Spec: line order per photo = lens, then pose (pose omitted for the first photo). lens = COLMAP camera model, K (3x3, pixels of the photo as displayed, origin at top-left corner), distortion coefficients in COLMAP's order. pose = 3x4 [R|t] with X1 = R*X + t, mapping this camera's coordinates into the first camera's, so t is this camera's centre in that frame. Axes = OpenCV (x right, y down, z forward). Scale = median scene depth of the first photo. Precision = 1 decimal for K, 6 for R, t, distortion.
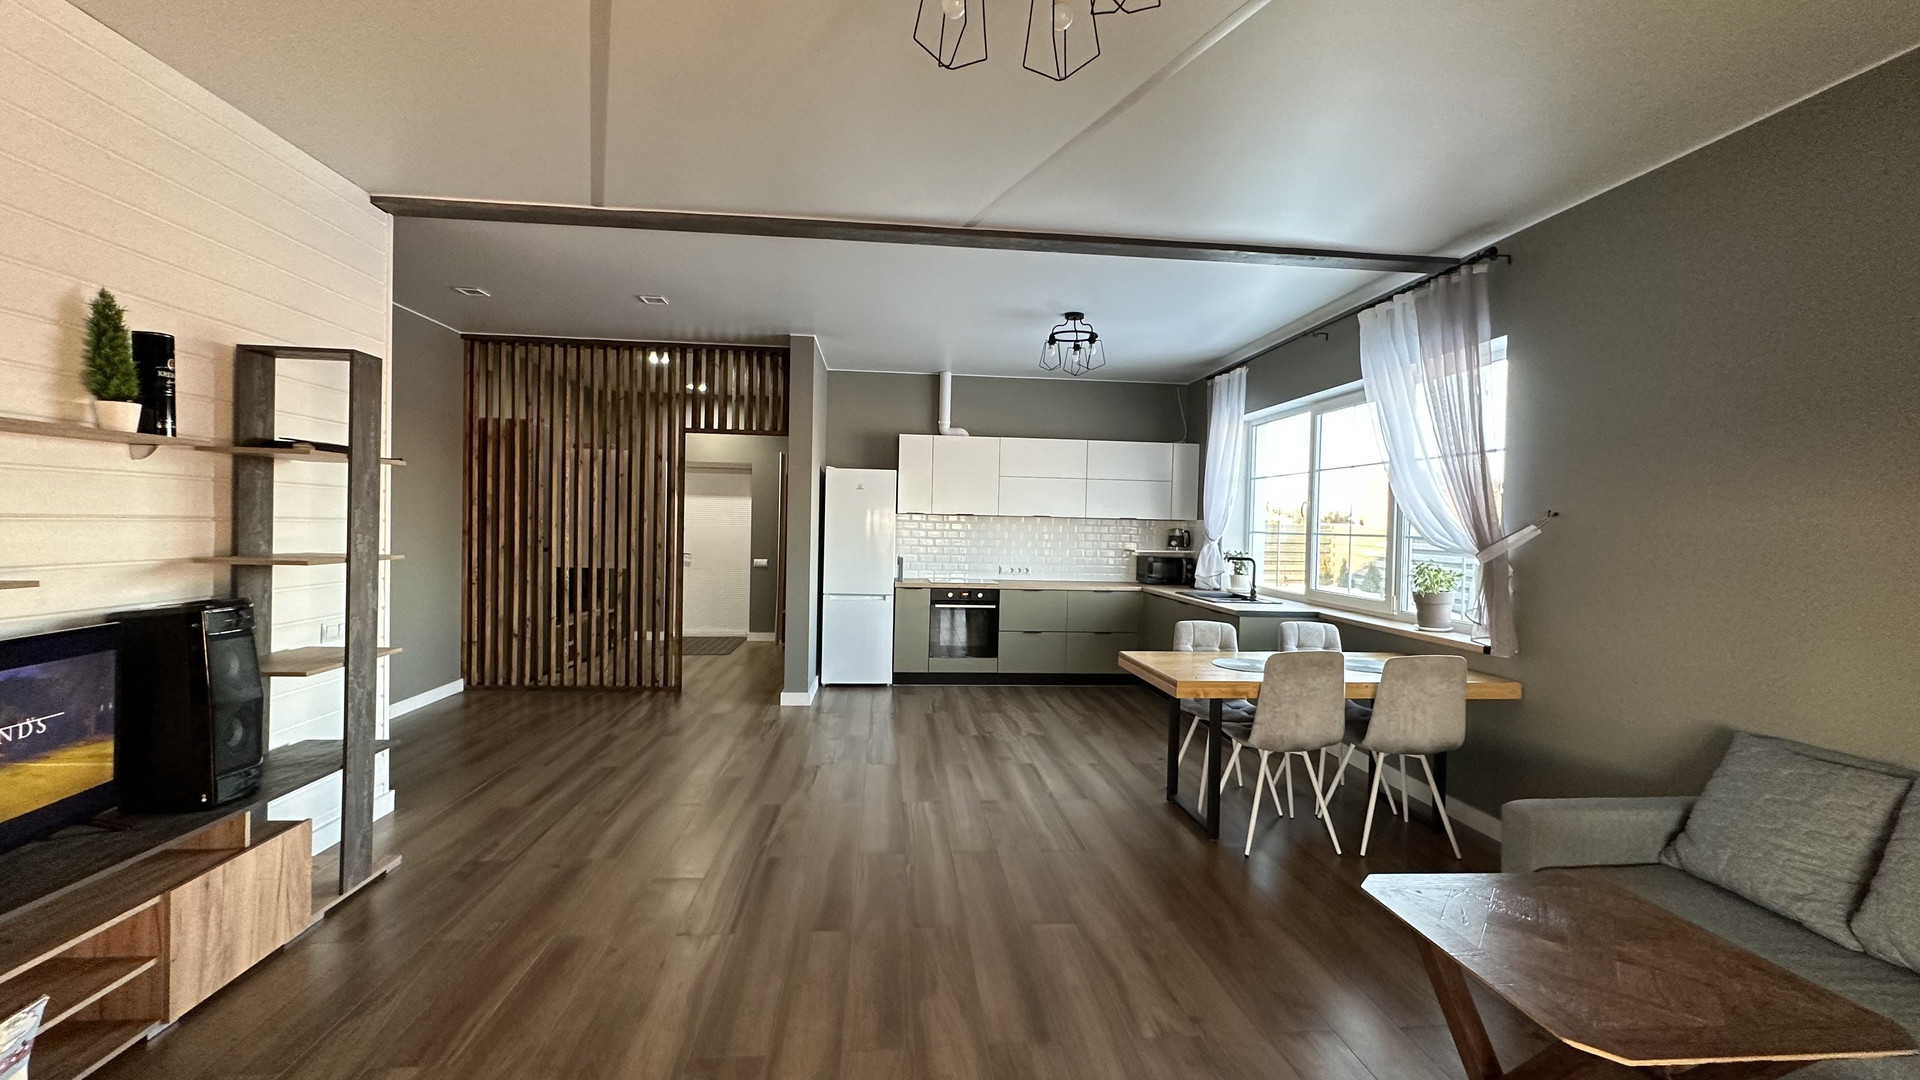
lens RADIAL K [[764.7, 0, 960.0], [0, 764.7, 540.0], [0, 0, 1]] dist [0.000808, -0.000195]
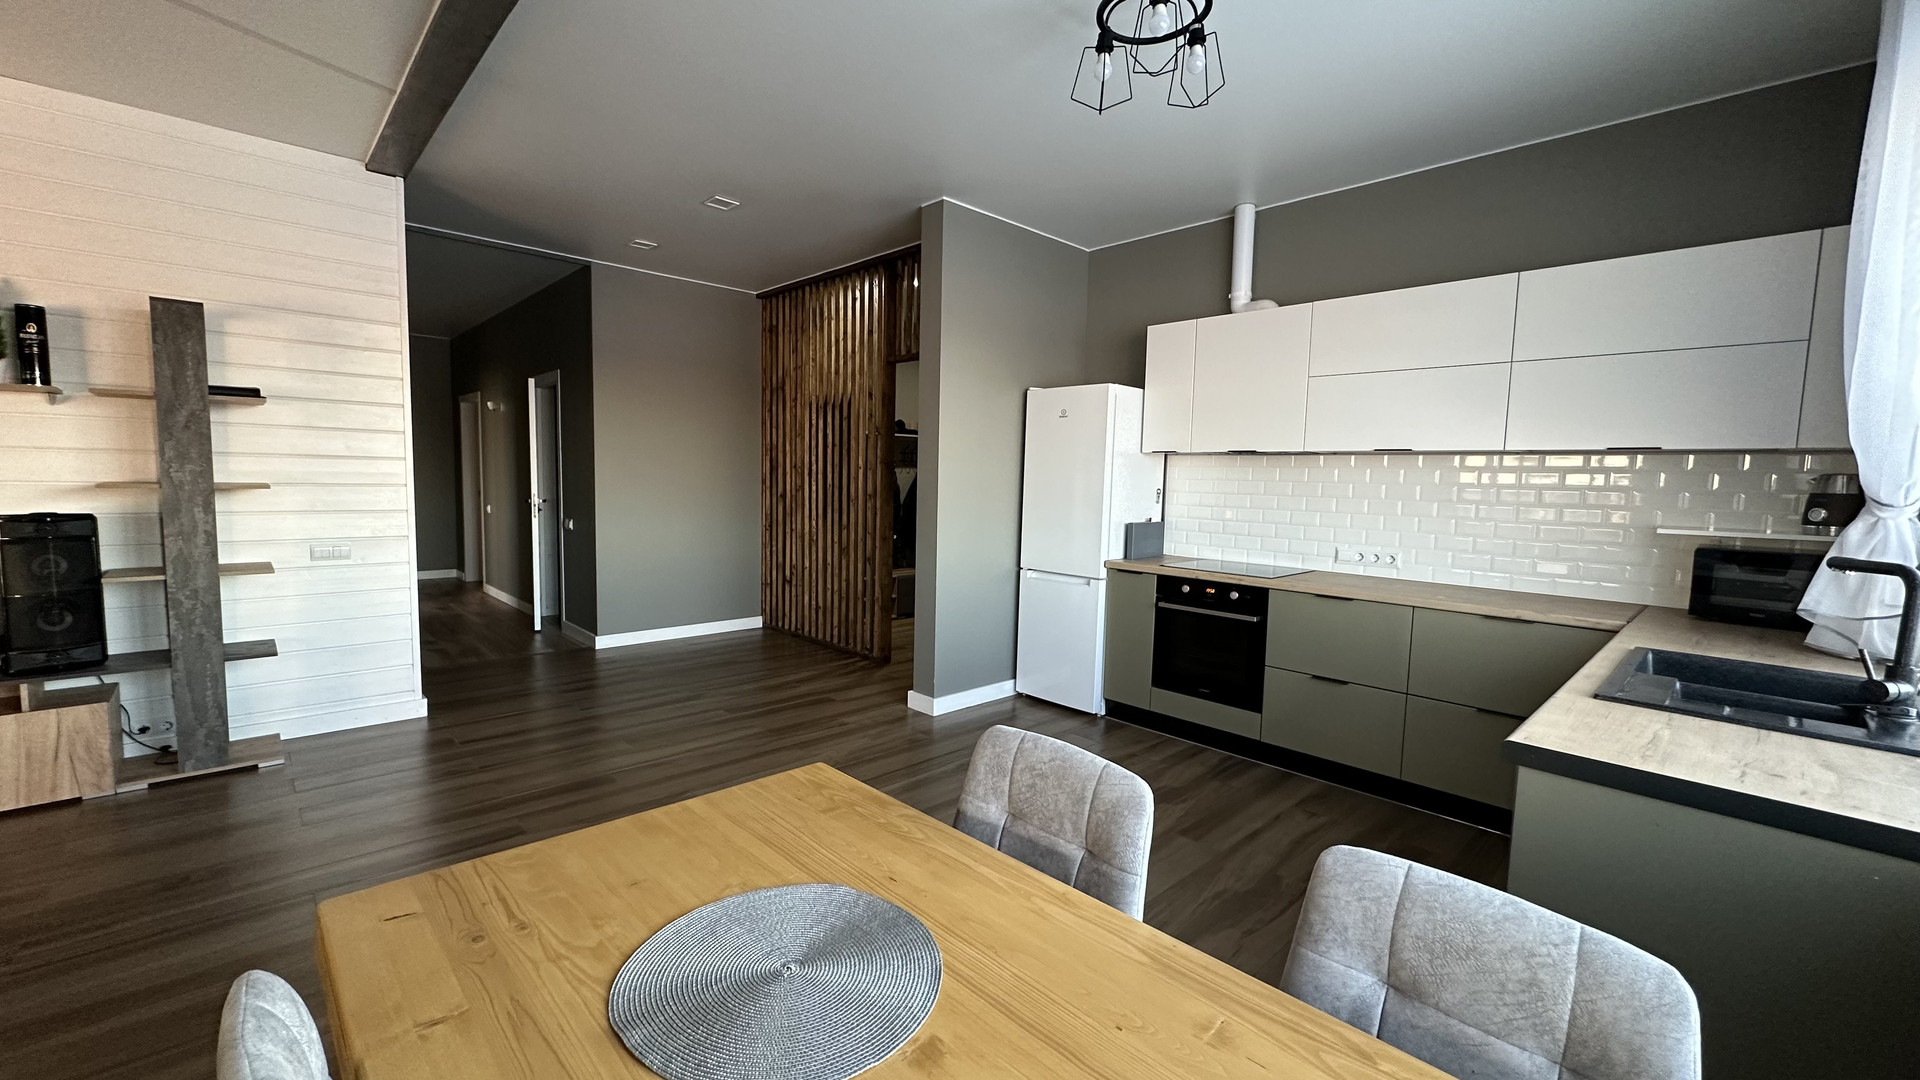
lens RADIAL K [[764.7, 0, 960.0], [0, 764.7, 540.0], [0, 0, 1]] dist [0.000808, -0.000195]
pose [[0.617785, 0.057394, -0.784249, 0.369602], [-0.023930, 0.998243, 0.054205, 0.007266], [0.785983, -0.014720, 0.618073, 0.550001]]
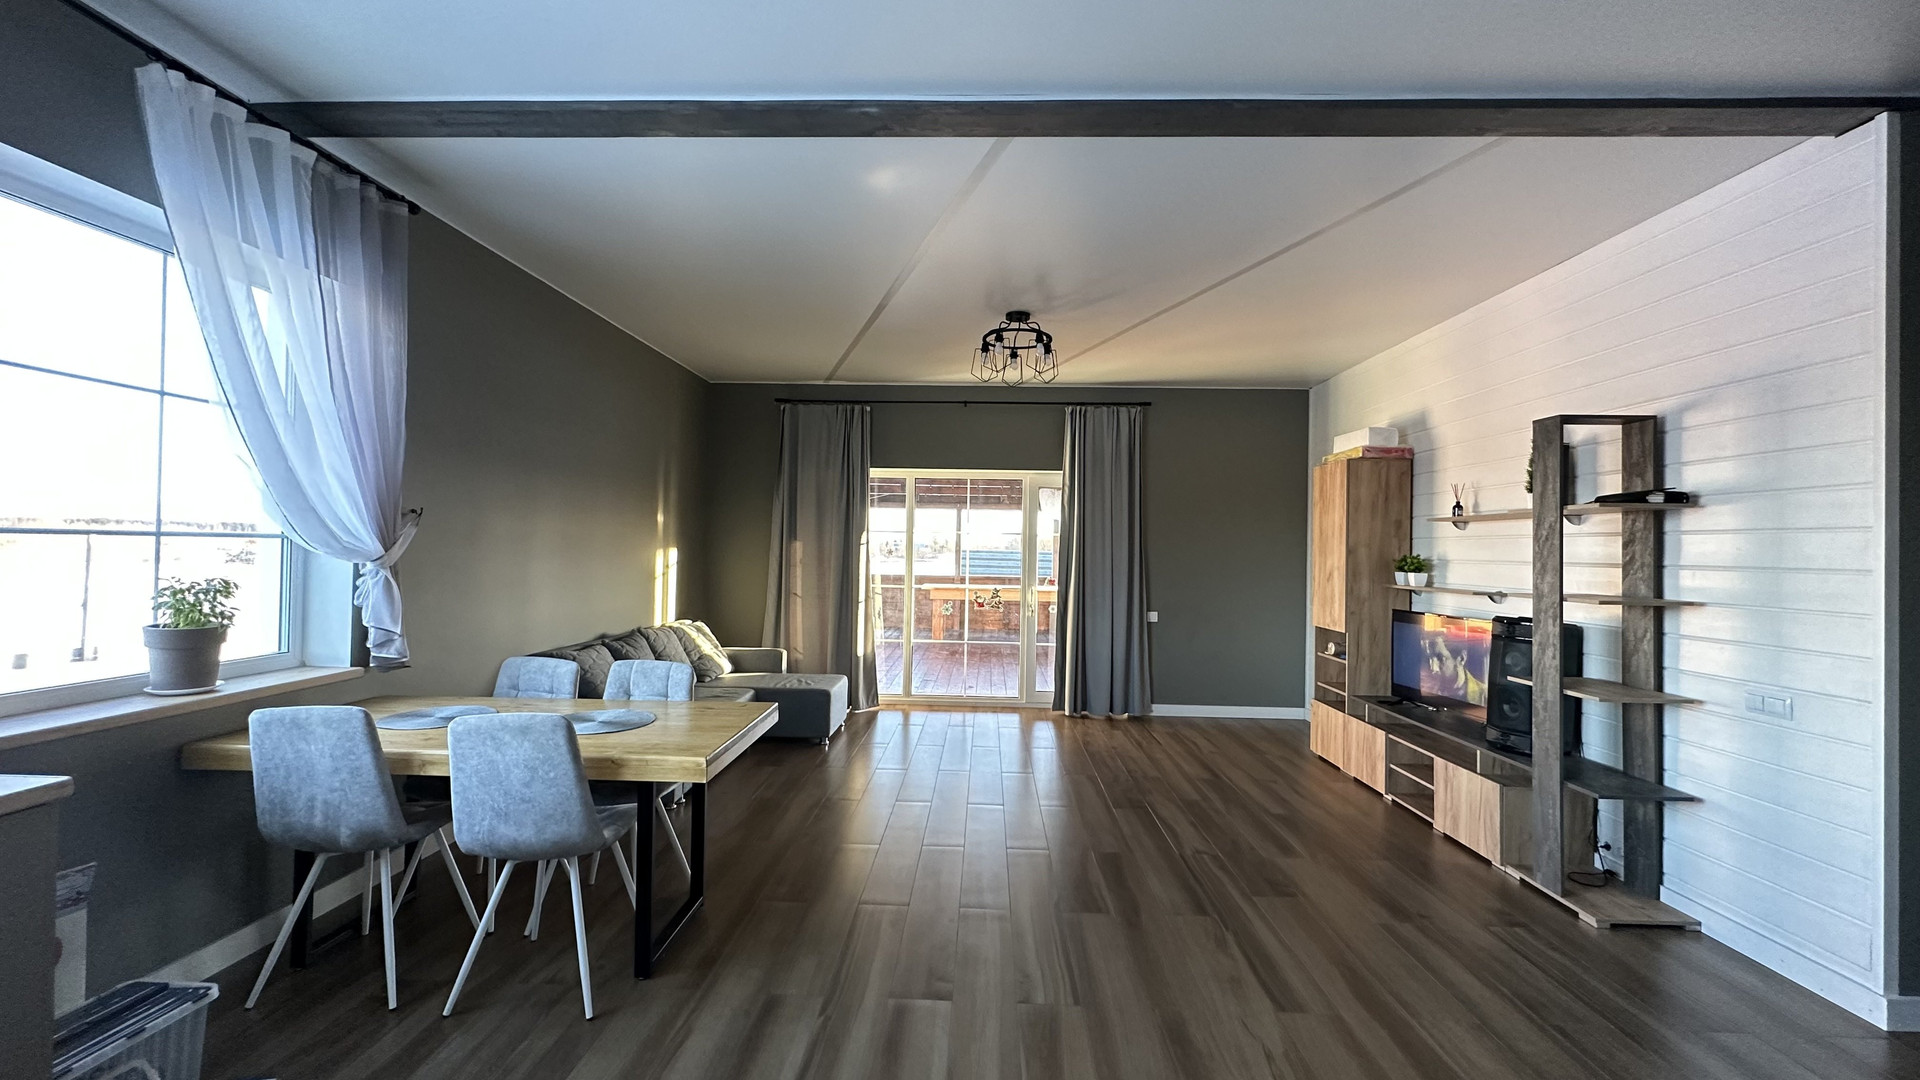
lens RADIAL K [[790.2, 0, 960.0], [0, 790.2, 540.0], [0, 0, 1]] dist [-0.000254, -0.000121]
pose [[-0.991799, -0.039574, 0.121524, -0.026357], [-0.038117, 0.999171, 0.014292, -0.019858], [-0.121989, 0.009542, -0.992486, 1.038991]]
